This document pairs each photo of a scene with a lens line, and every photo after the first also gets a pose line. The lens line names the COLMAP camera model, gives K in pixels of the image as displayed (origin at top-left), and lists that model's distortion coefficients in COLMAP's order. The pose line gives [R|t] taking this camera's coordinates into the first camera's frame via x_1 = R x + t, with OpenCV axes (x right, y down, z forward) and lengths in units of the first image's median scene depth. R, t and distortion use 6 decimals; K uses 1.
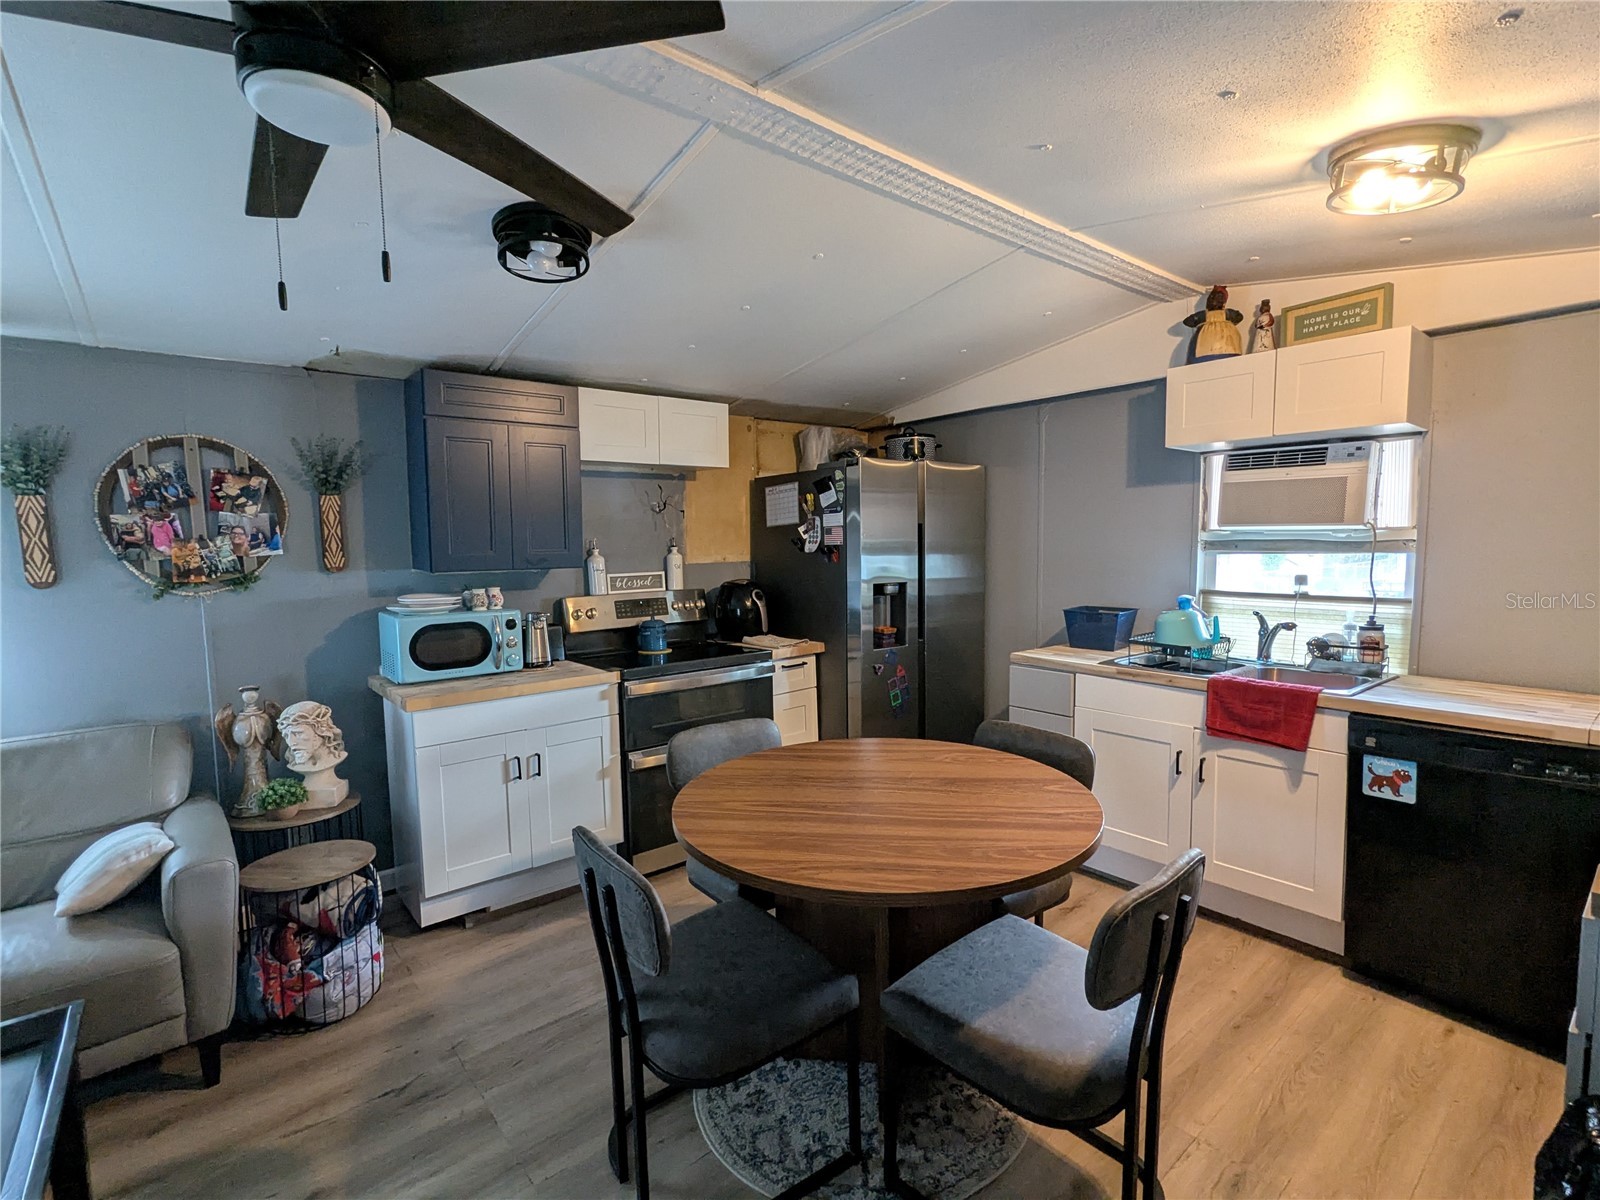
lens RADIAL K [[757.4, 0, 800.0], [0, 757.4, 600.0], [0, 0, 1]] dist [0.000824, -0.000109]
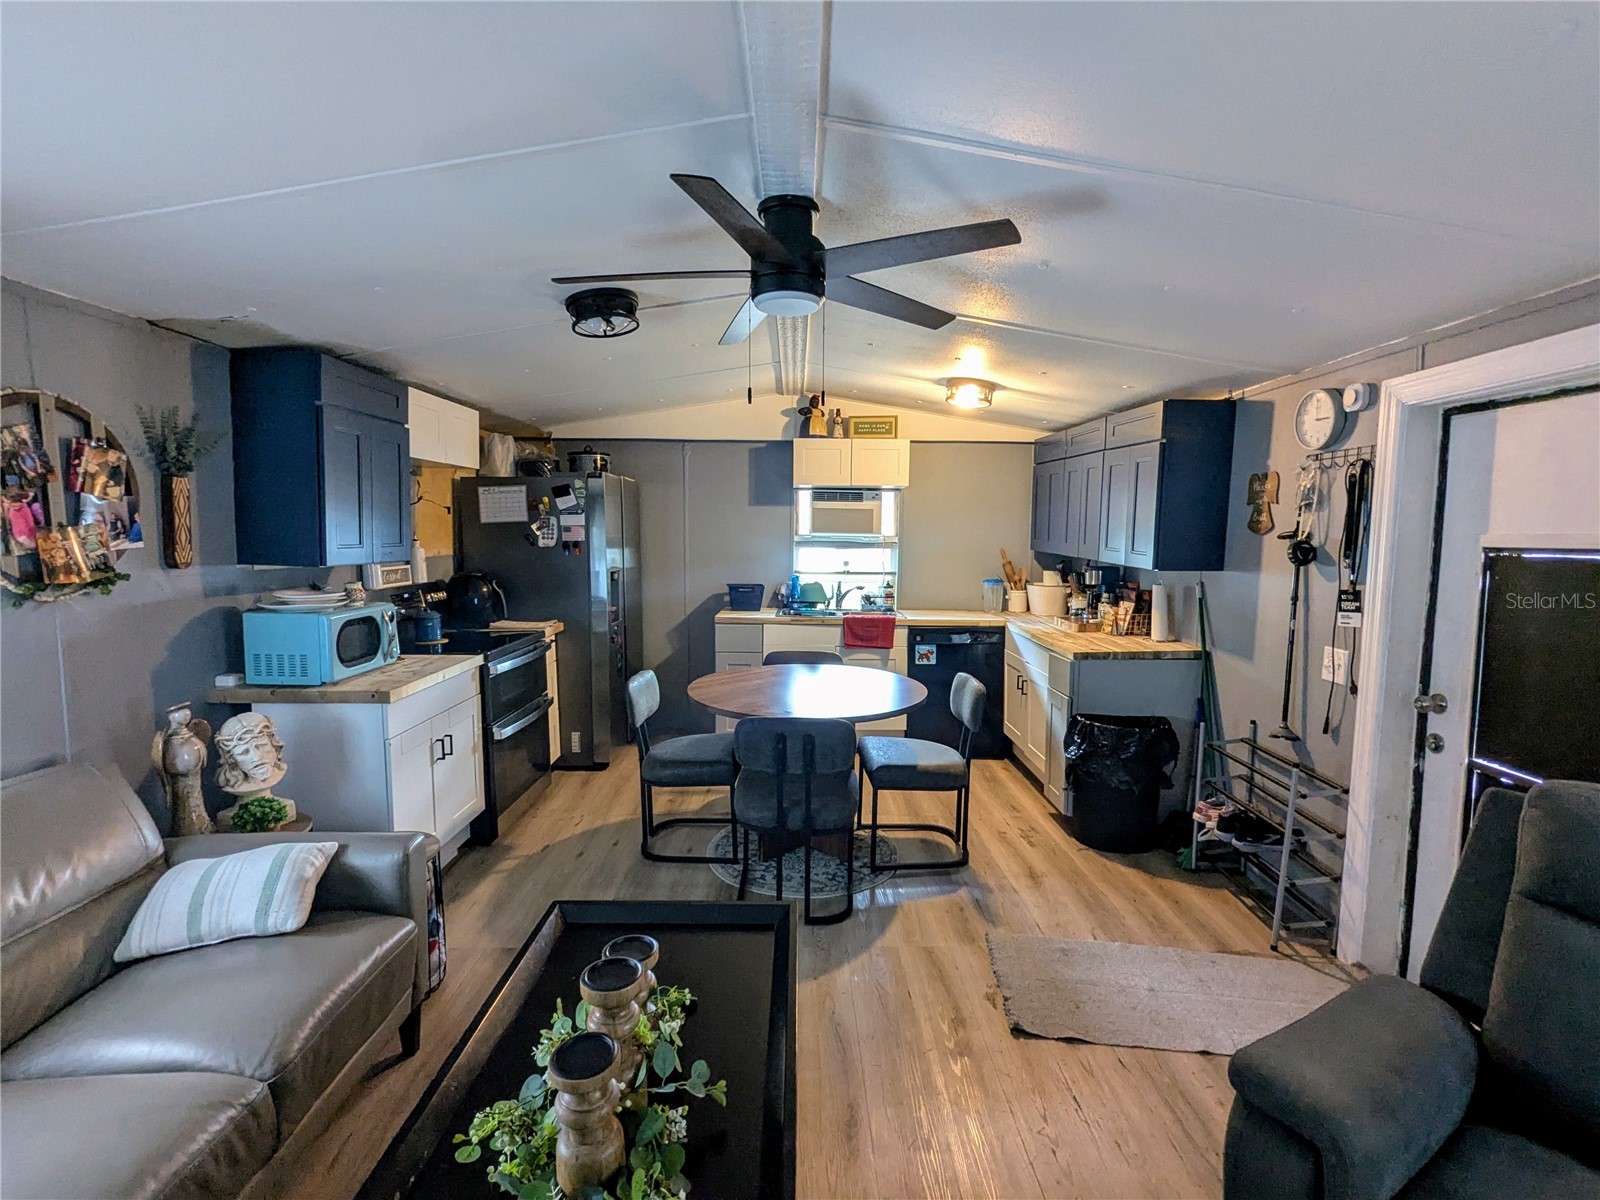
lens RADIAL K [[757.4, 0, 800.0], [0, 757.4, 600.0], [0, 0, 1]] dist [0.000824, -0.000109]
pose [[0.632227, -0.050170, 0.773157, -0.950127], [0.043821, 0.998619, 0.028968, 0.004102], [-0.773543, 0.015566, 0.633553, -0.071763]]
